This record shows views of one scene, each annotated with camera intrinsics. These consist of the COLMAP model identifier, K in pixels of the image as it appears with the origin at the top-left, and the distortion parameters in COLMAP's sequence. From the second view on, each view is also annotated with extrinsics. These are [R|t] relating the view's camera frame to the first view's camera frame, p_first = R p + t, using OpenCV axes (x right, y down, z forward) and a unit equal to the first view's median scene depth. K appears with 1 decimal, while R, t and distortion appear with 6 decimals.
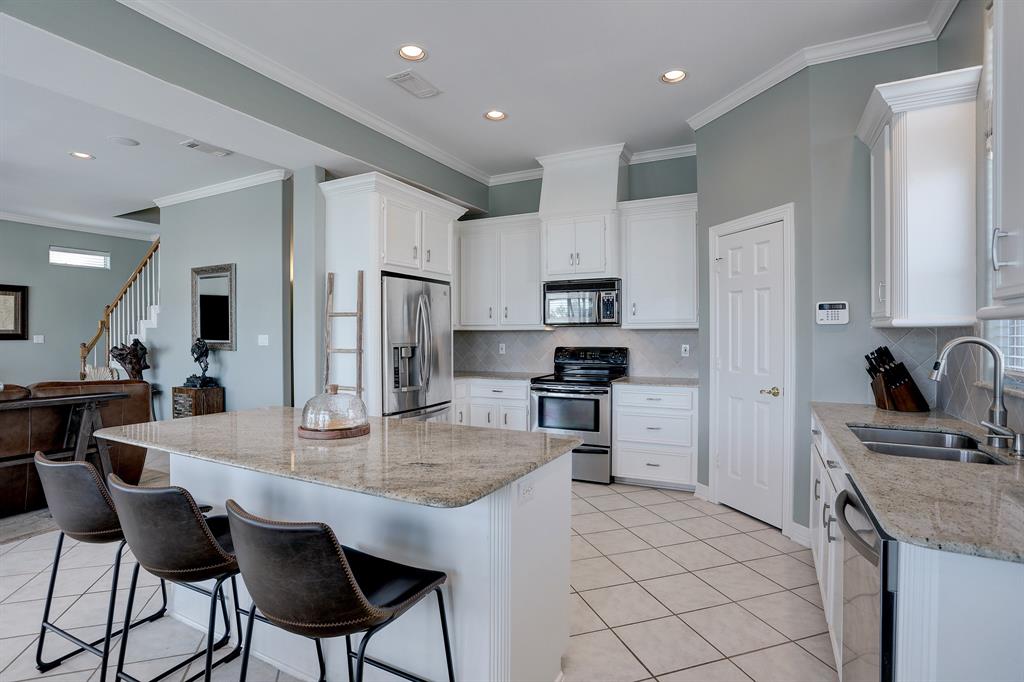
lens RADIAL K [[504.7, 0, 510.1], [0, 504.7, 343.5], [0, 0, 1]] dist [-0.000837, 0.000475]
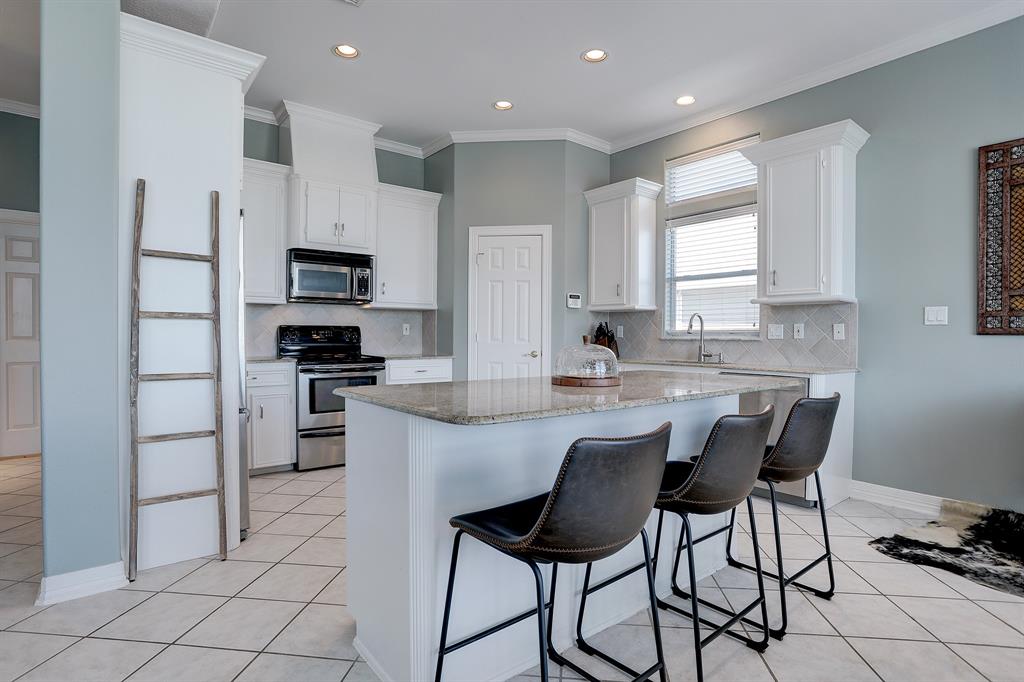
lens RADIAL K [[504.7, 0, 510.7], [0, 504.7, 336.4], [0, 0, 1]] dist [-0.000837, 0.000475]
pose [[0.466538, 0.001964, 0.884499, -0.560095], [0.005416, 0.999972, -0.005078, 0.037921], [-0.884485, 0.007160, 0.466514, 0.289548]]
